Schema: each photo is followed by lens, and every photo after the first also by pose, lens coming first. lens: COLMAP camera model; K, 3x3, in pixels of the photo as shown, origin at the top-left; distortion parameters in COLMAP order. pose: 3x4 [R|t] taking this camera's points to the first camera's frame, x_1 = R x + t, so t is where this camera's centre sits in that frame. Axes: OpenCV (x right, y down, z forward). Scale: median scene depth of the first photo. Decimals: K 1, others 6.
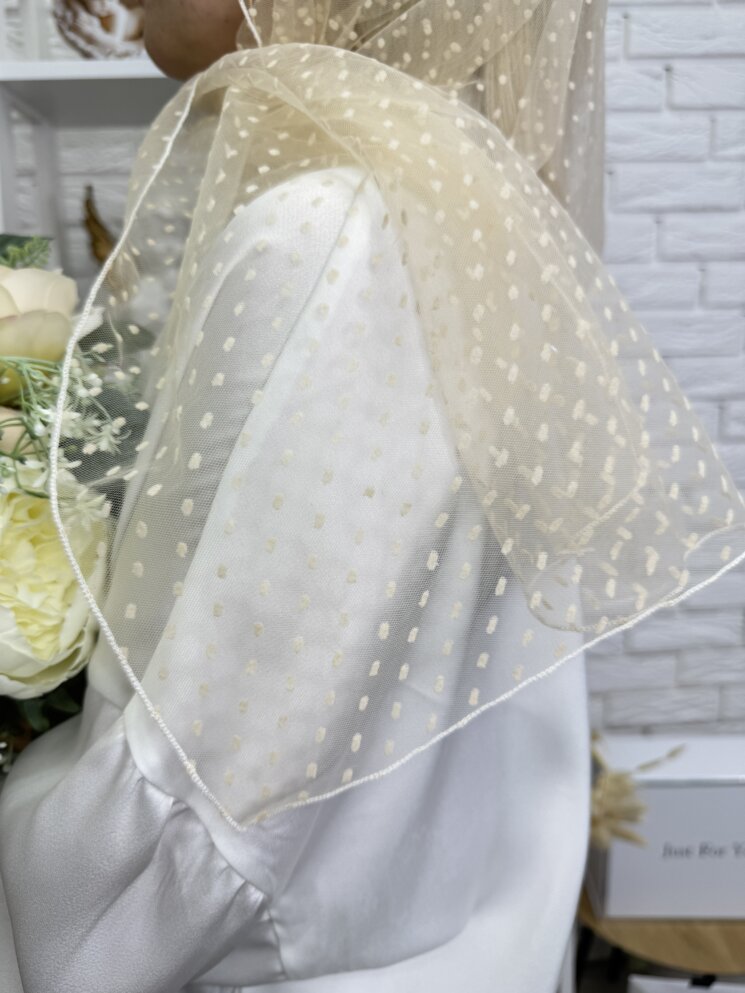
lens RADIAL K [[707.5, 0, 380.8], [0, 707.5, 492.0], [0, 0, 1]] dist [0.000806, -0.033152]
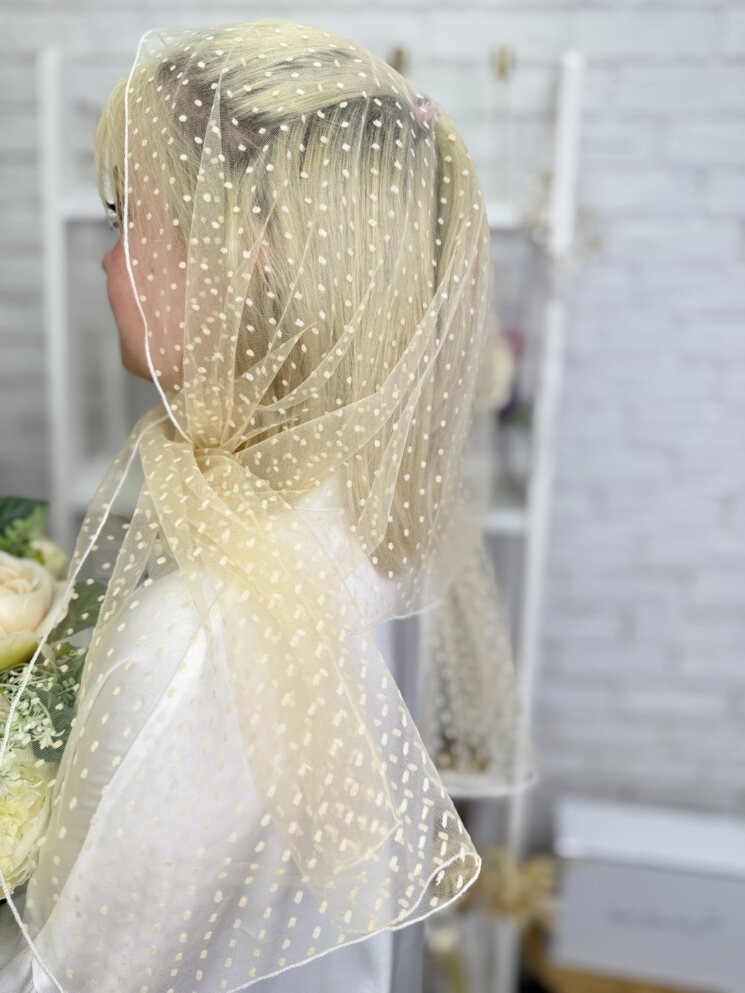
lens RADIAL K [[707.5, 0, 375.1], [0, 707.5, 492.2], [0, 0, 1]] dist [0.000806, -0.033152]
pose [[0.989539, 0.084974, -0.116584, 0.383690], [-0.077237, 0.994597, 0.069358, -0.675341], [0.121848, -0.059628, 0.990756, -0.298382]]
